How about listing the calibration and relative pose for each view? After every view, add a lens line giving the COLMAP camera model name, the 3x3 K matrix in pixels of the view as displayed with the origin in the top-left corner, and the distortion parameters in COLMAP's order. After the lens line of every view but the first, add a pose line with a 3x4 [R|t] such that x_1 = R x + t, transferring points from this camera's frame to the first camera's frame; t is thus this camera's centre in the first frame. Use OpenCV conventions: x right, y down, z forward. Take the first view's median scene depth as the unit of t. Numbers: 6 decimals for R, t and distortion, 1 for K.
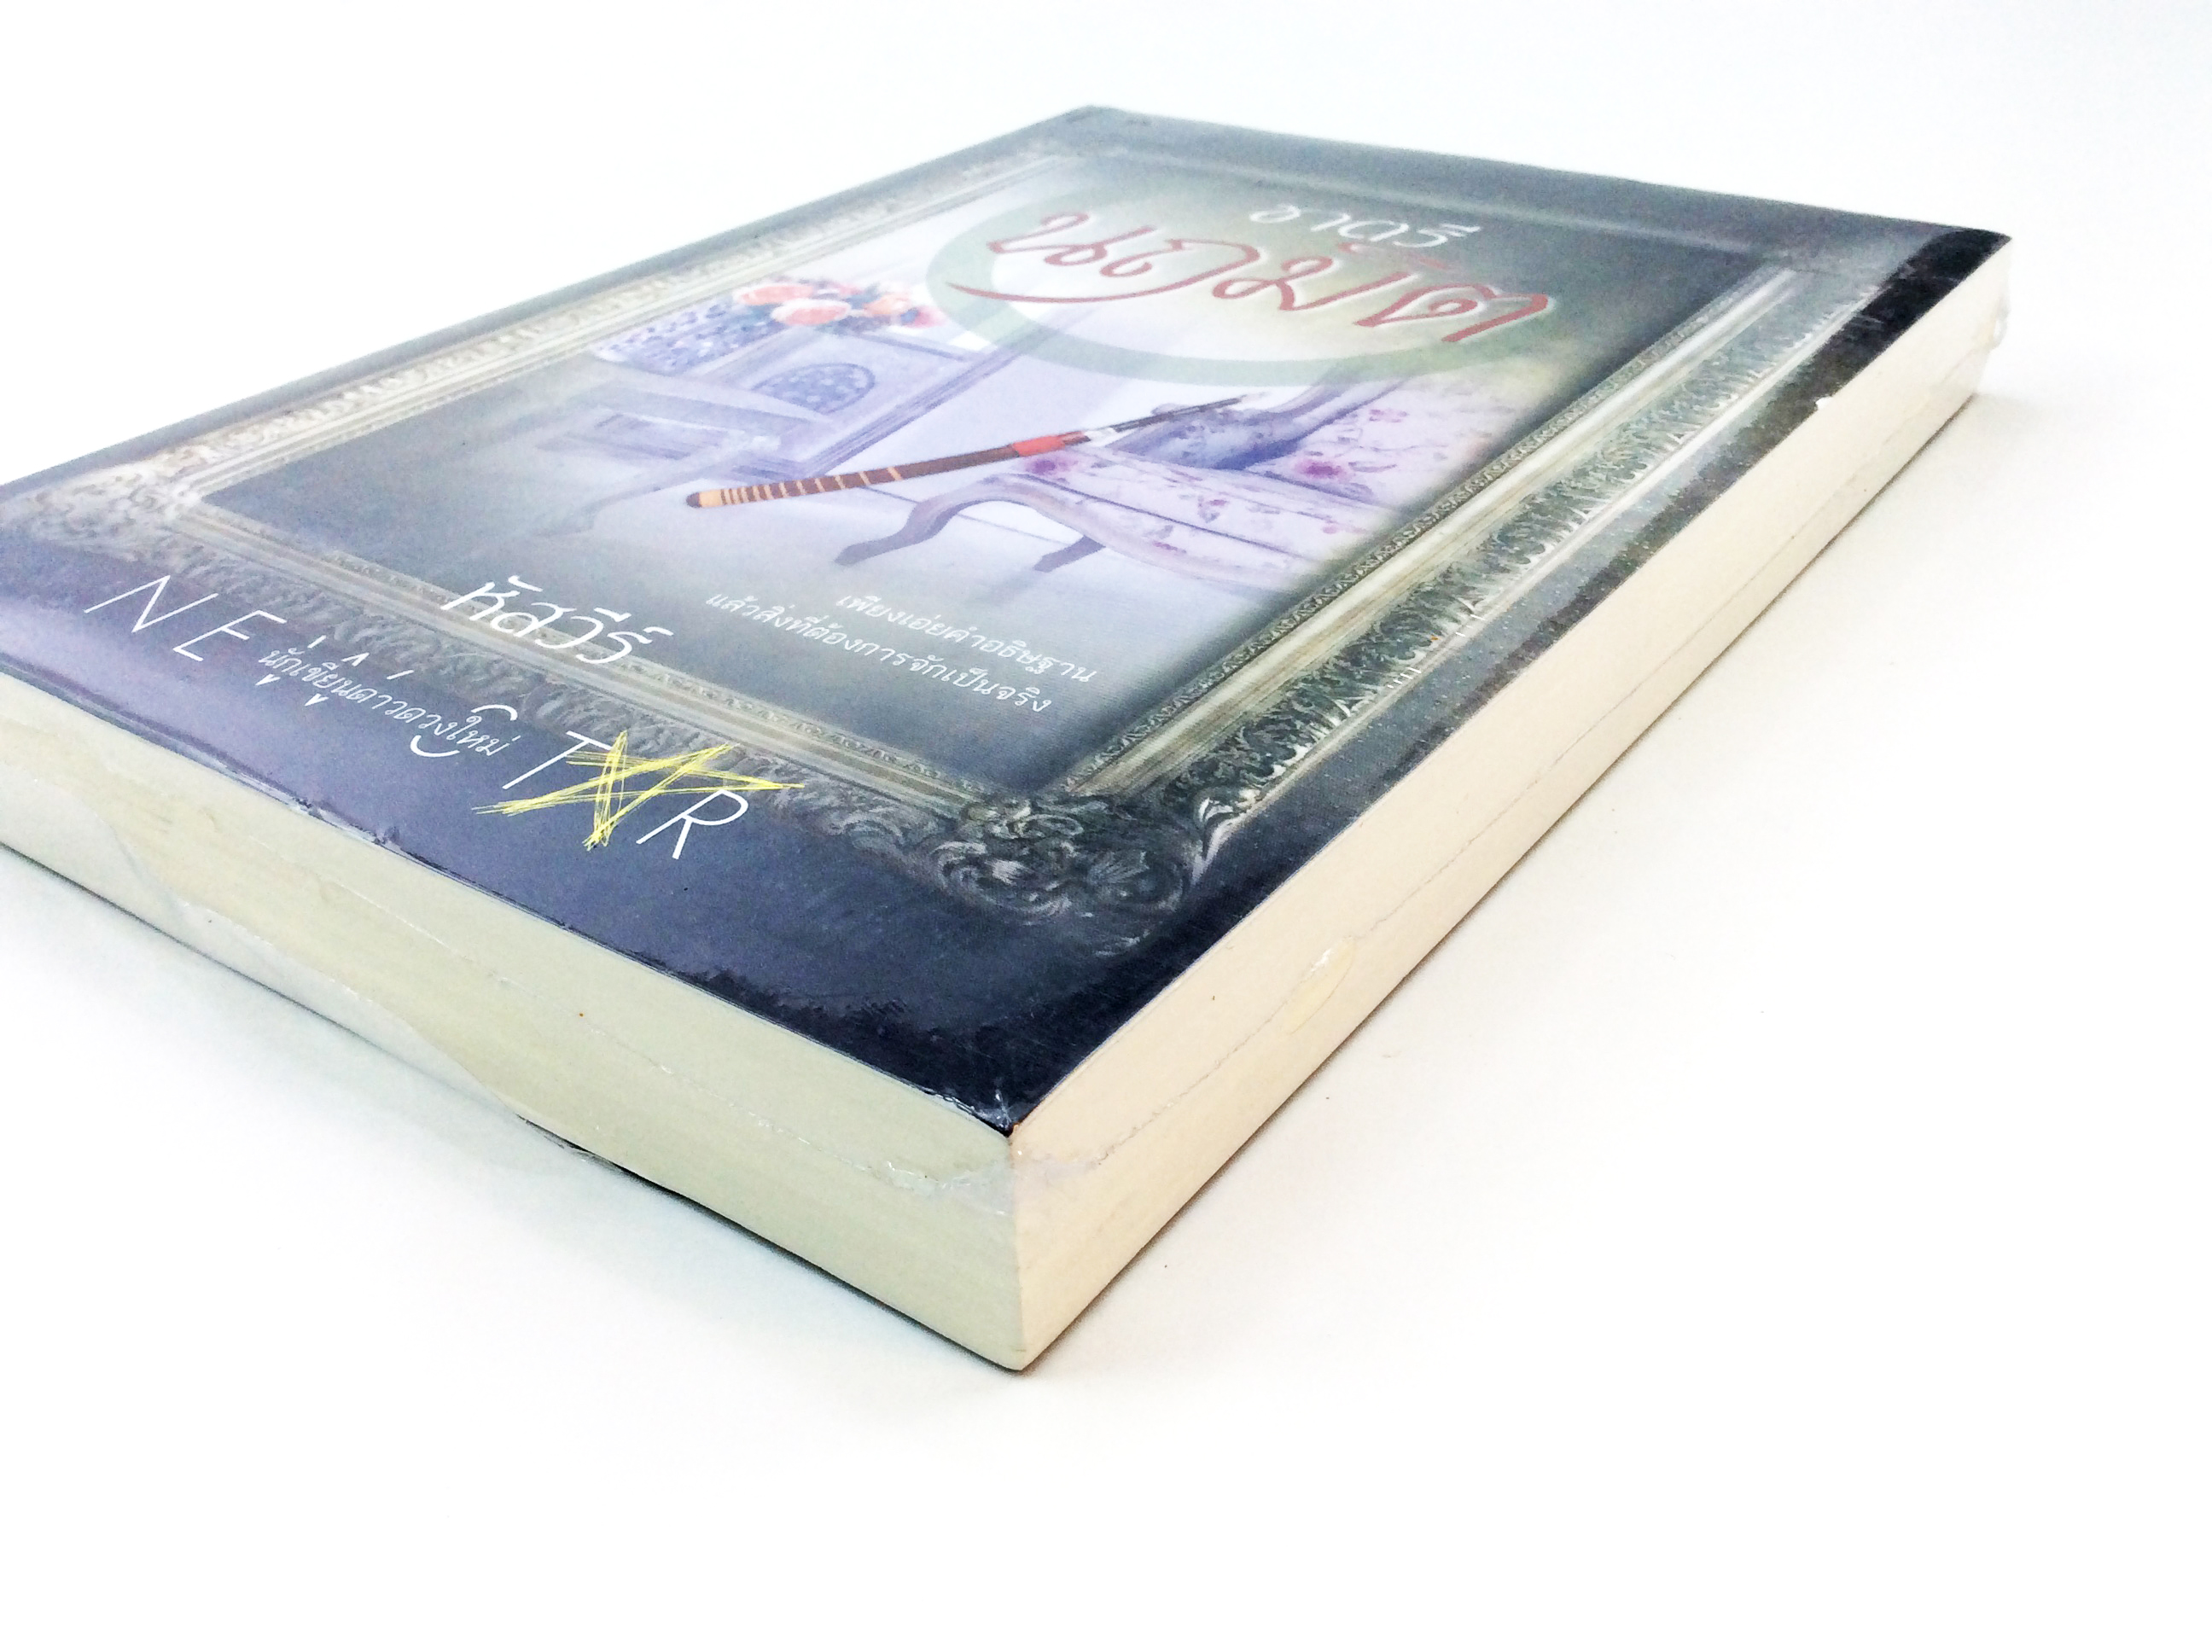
lens RADIAL K [[2074.6, 0, 1106.0], [0, 2074.6, 826.0], [0, 0, 1]] dist [0.149253, -0.399127]
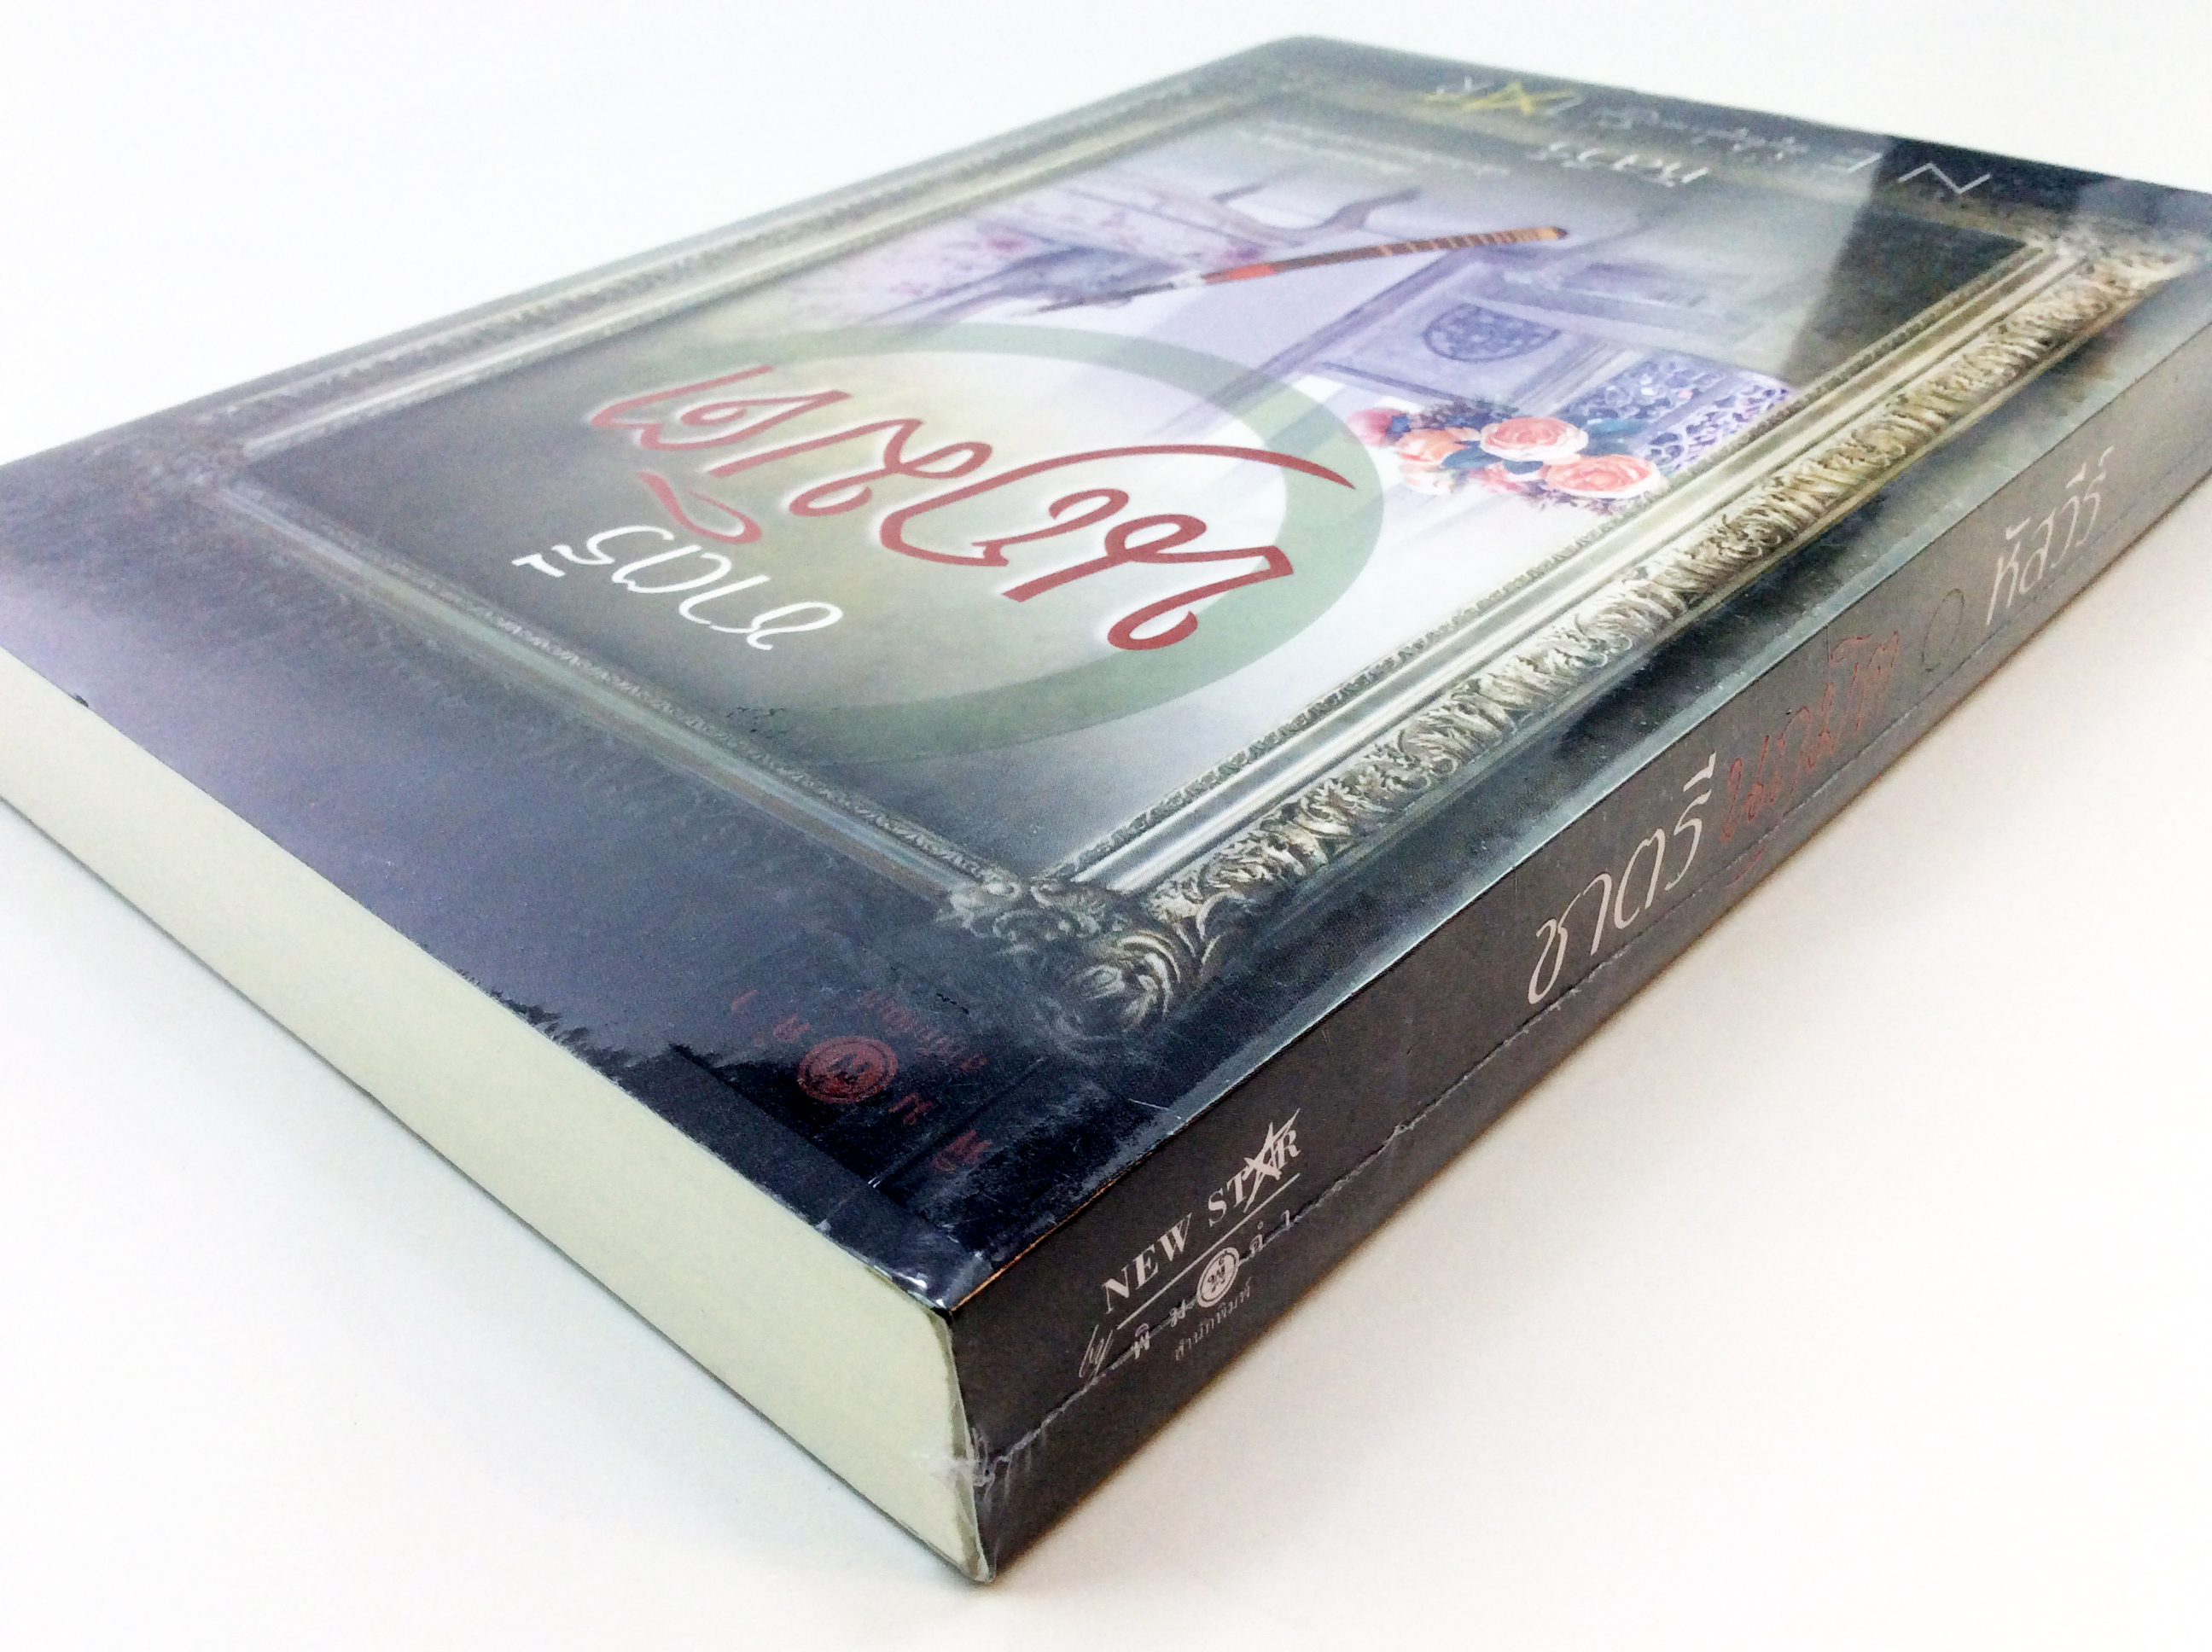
lens RADIAL K [[2074.6, 0, 1106.0], [0, 2074.6, 826.0], [0, 0, 1]] dist [0.149253, -0.399127]
pose [[-0.989355, -0.020788, 0.144029, -0.121683], [0.122830, 0.411450, 0.903118, -1.060361], [-0.078034, 0.911195, -0.404517, 1.737359]]
